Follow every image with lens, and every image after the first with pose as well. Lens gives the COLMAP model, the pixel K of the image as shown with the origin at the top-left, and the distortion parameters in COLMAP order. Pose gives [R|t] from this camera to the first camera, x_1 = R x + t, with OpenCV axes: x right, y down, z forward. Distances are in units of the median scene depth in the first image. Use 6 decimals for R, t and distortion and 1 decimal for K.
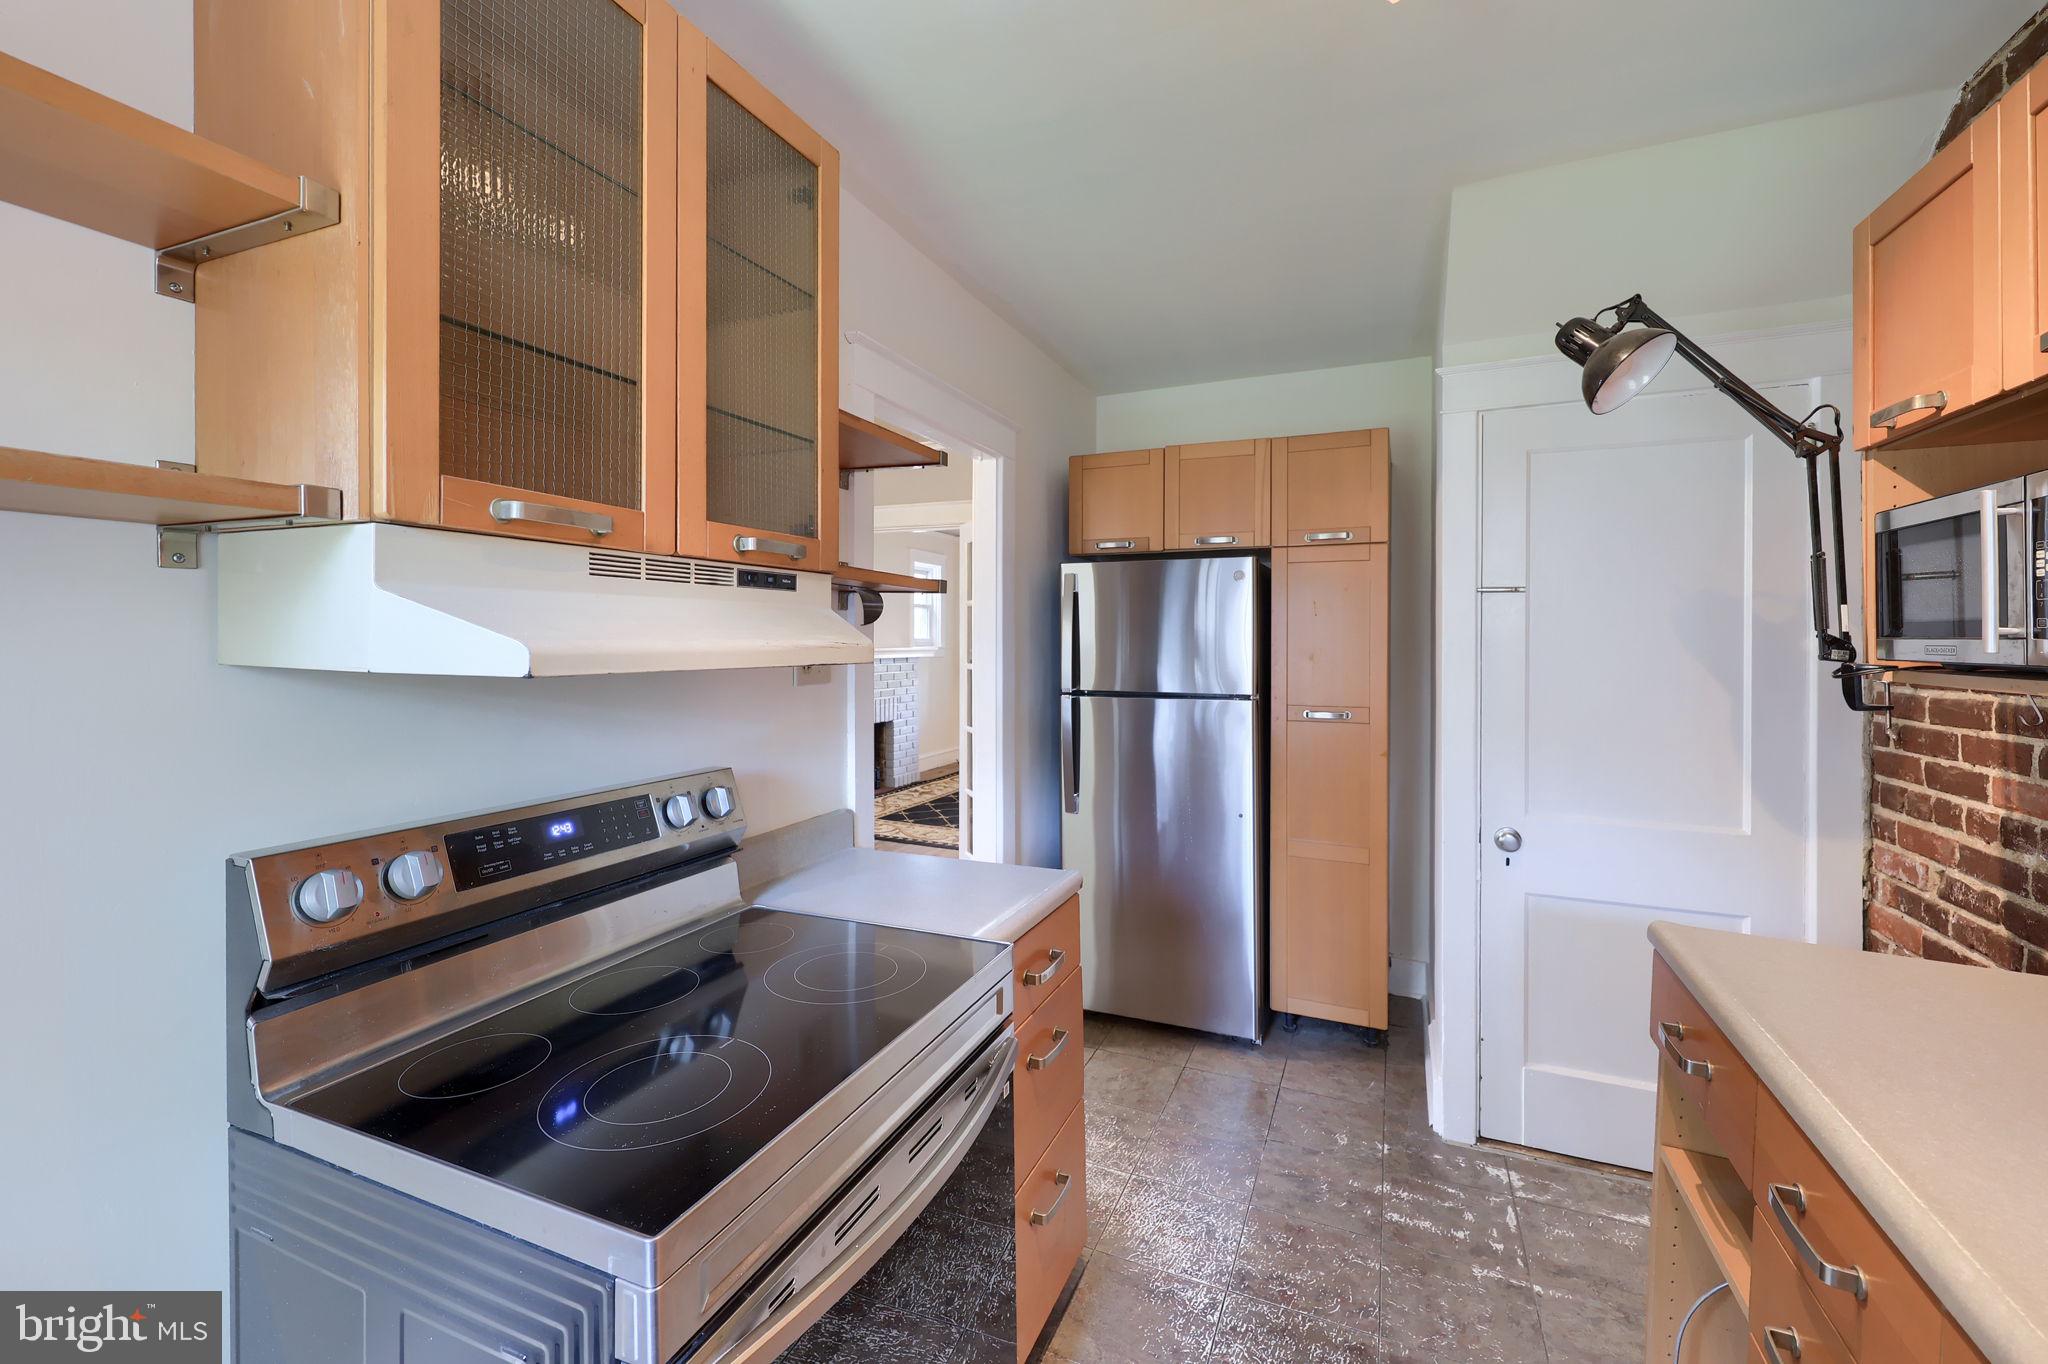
lens RADIAL K [[827.1, 0, 1013.3], [0, 827.1, 650.6], [0, 0, 1]] dist [-0.001981, -0.000244]
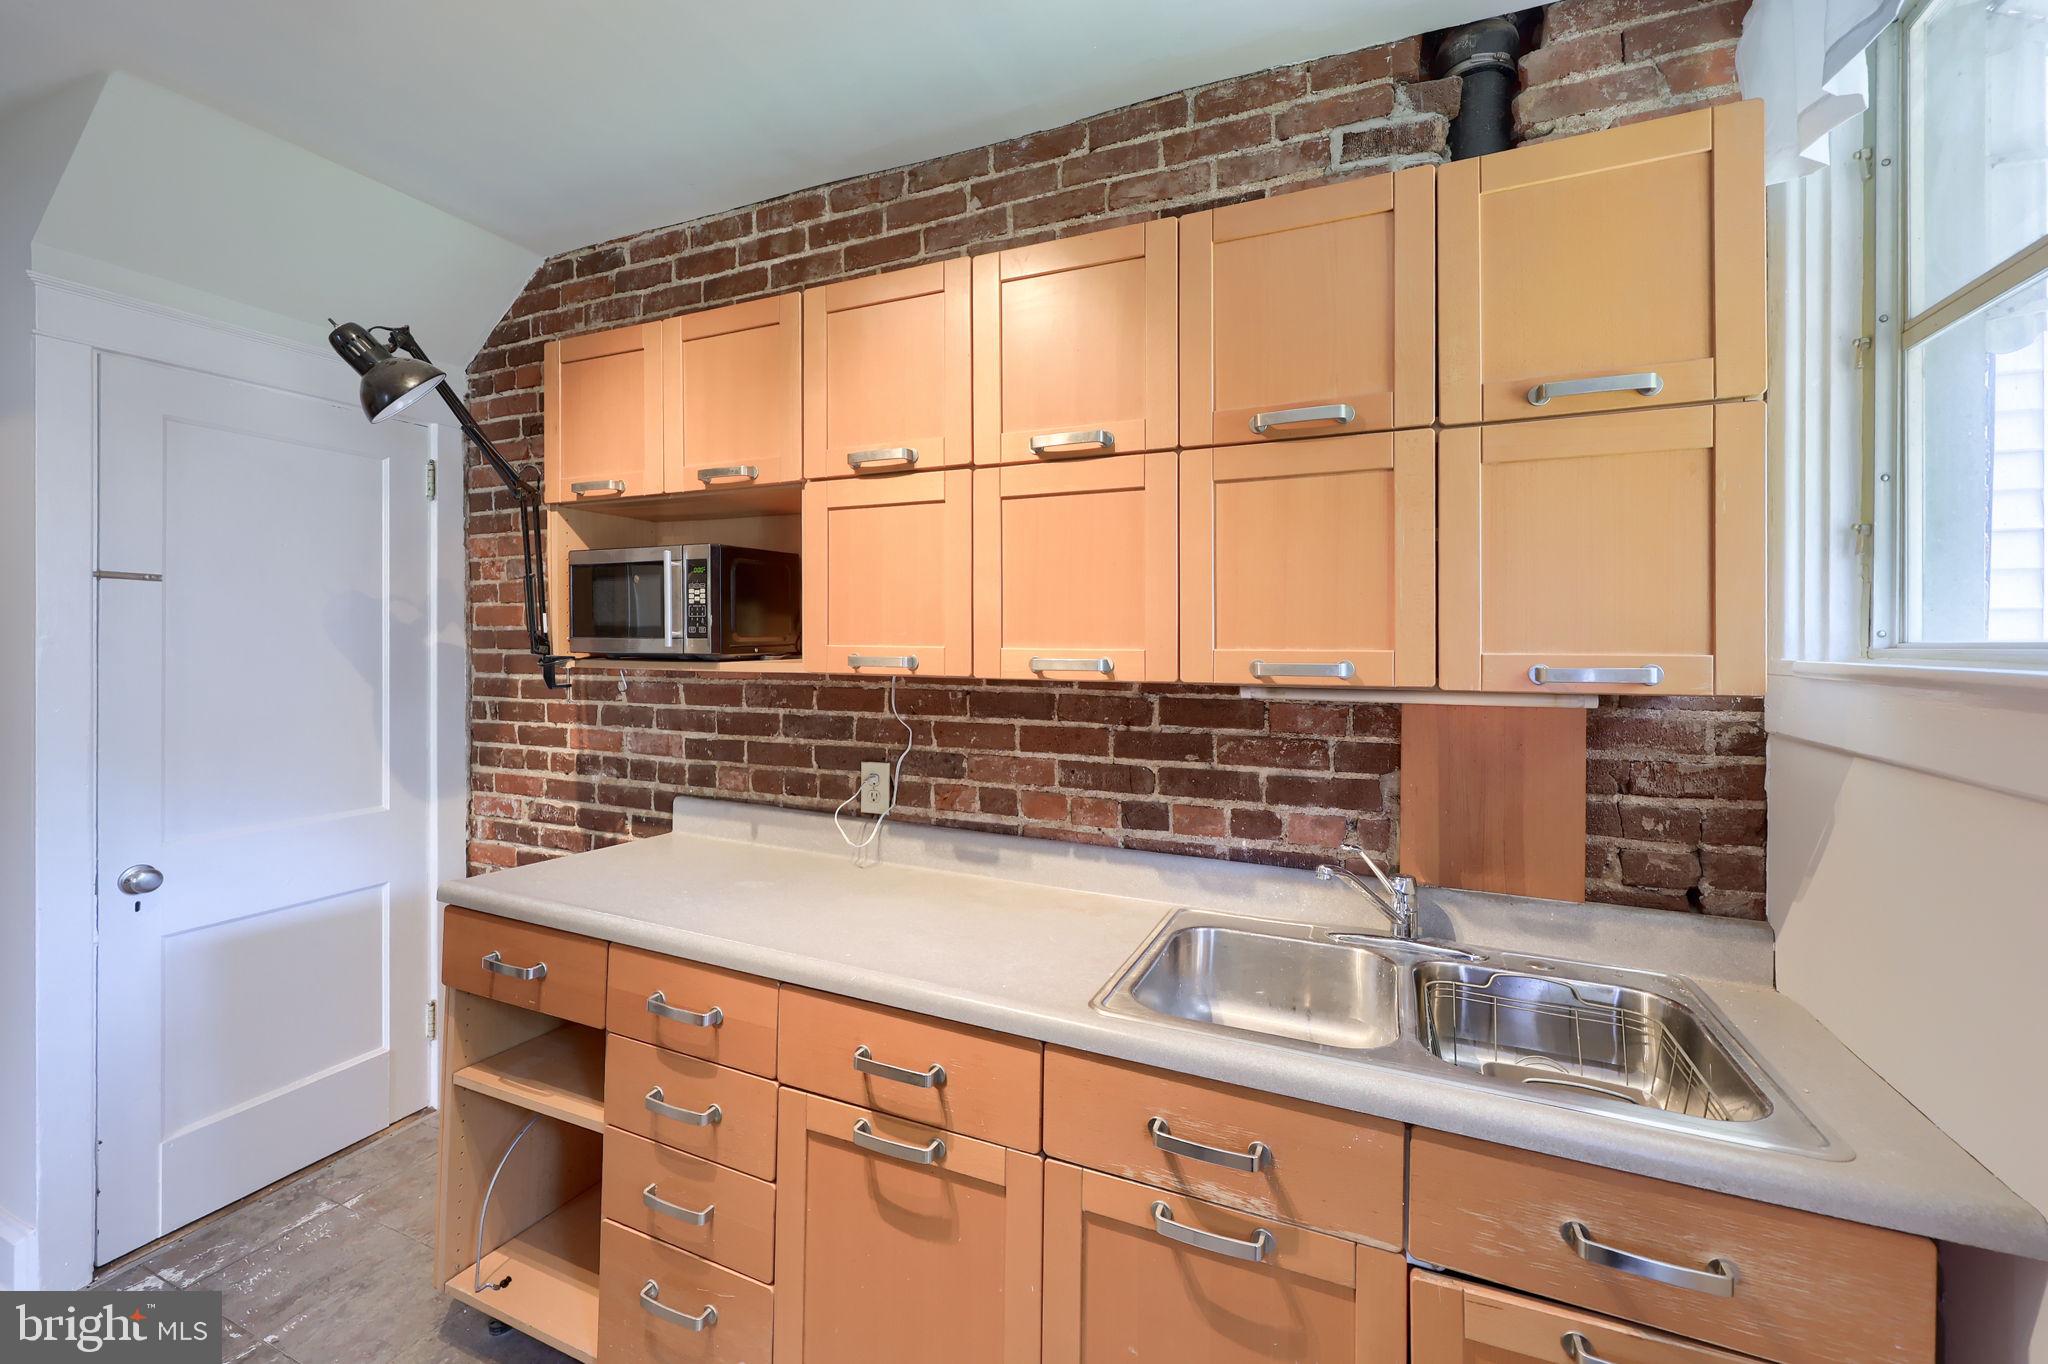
lens RADIAL K [[827.1, 0, 1013.3], [0, 827.1, 650.6], [0, 0, 1]] dist [-0.001981, -0.000244]
pose [[0.018868, -0.018347, 0.999654, -0.283192], [0.013491, 0.999745, 0.018094, -0.006462], [-0.999731, 0.013145, 0.019111, 0.147262]]
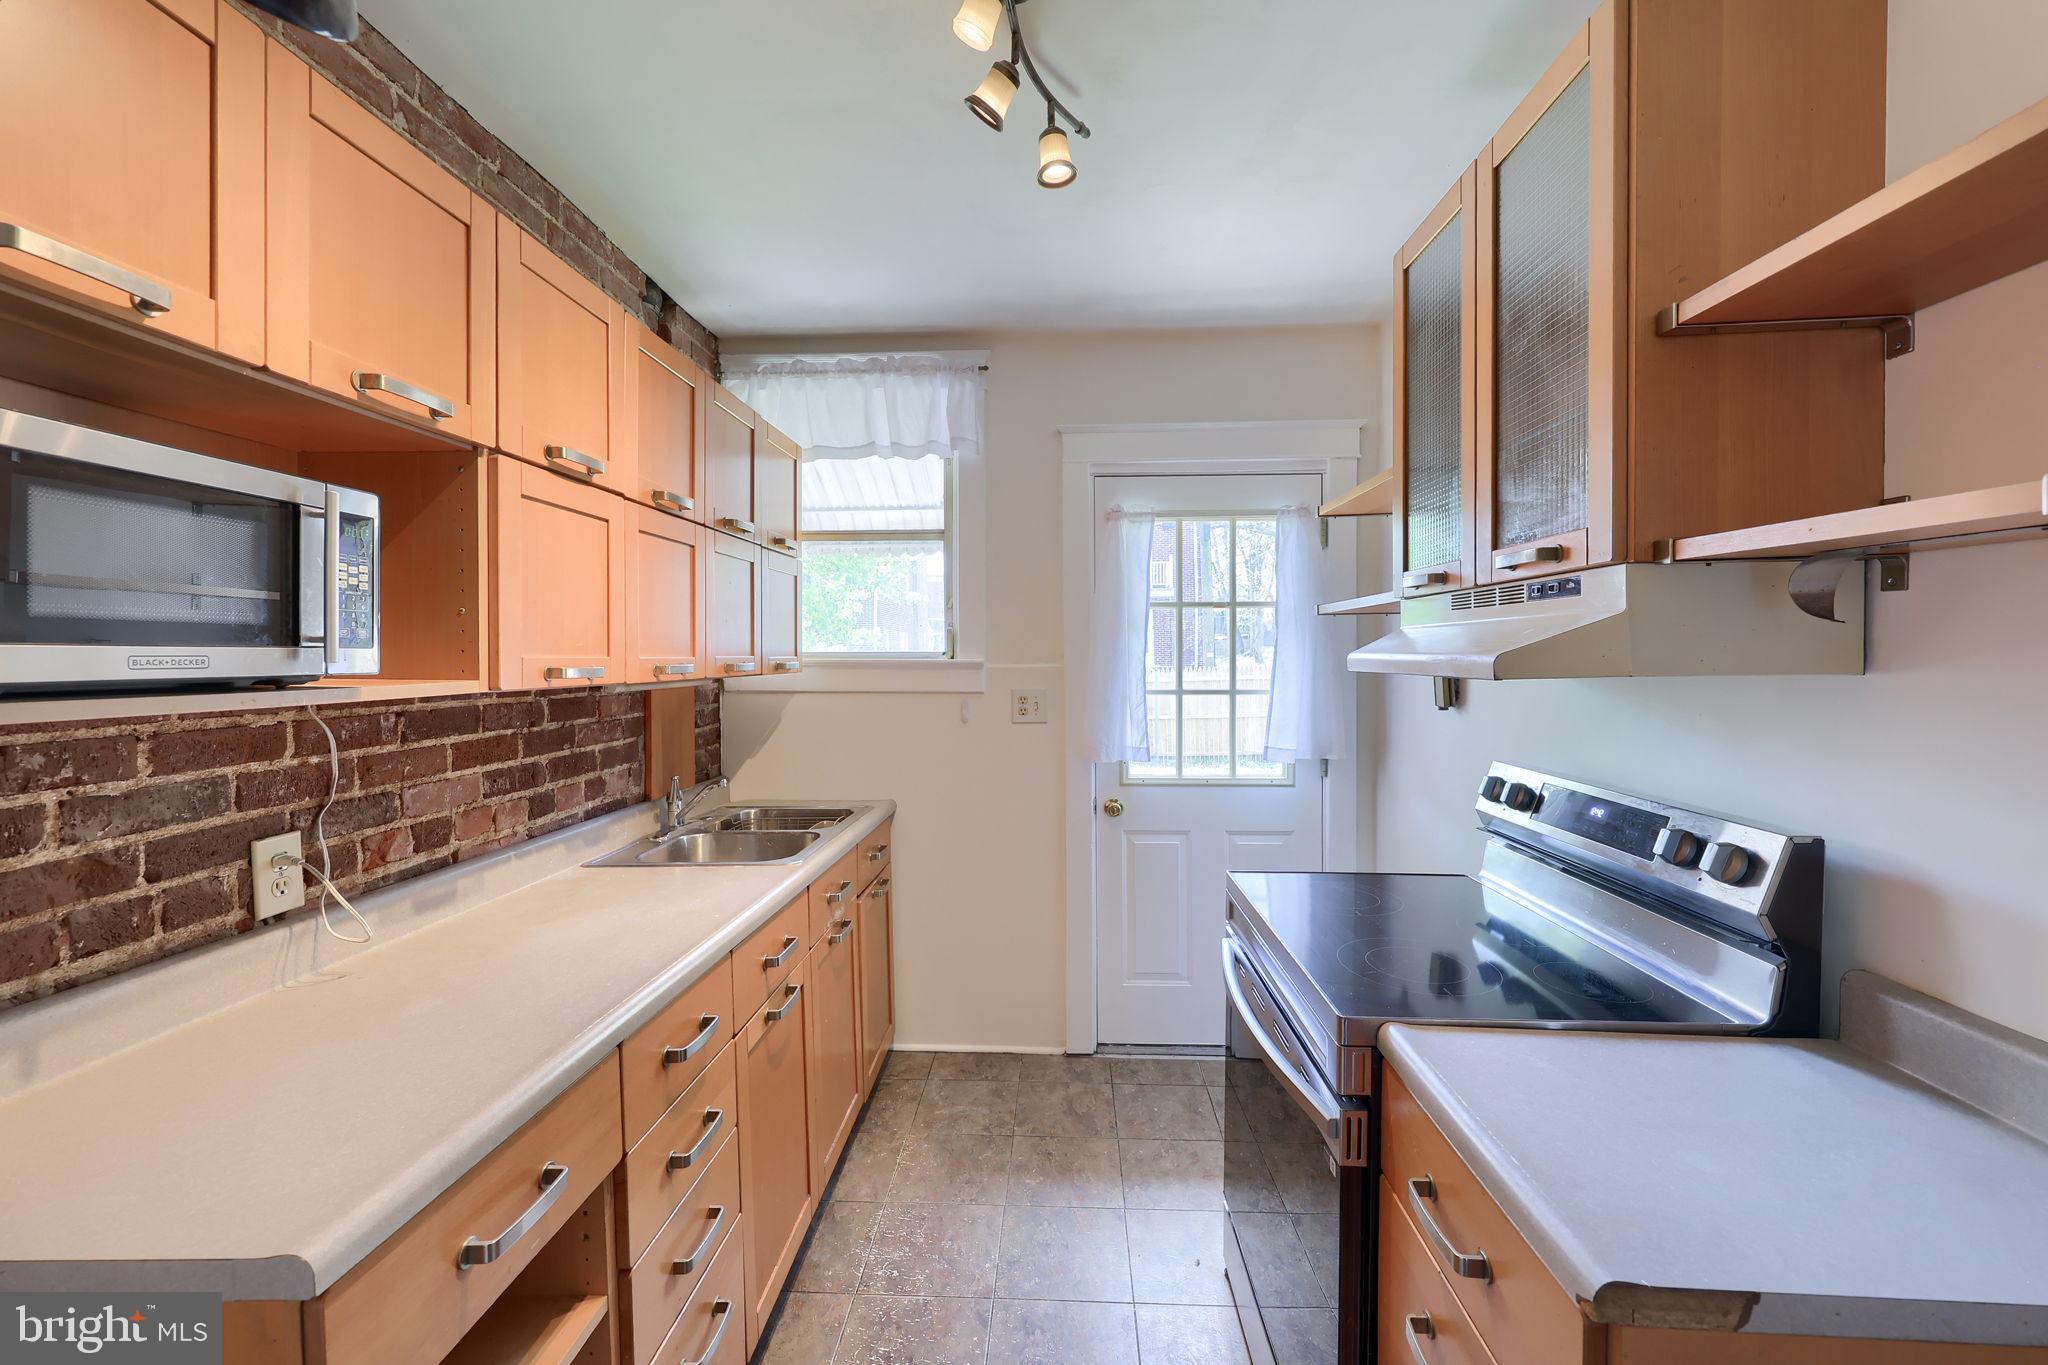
lens RADIAL K [[827.1, 0, 1013.3], [0, 827.1, 651.1], [0, 0, 1]] dist [-0.001981, -0.000244]
pose [[-0.946246, -0.006068, -0.323392, 0.372931], [-0.009981, 0.999896, 0.010442, -0.014800], [0.323295, 0.013108, -0.946208, 1.144558]]
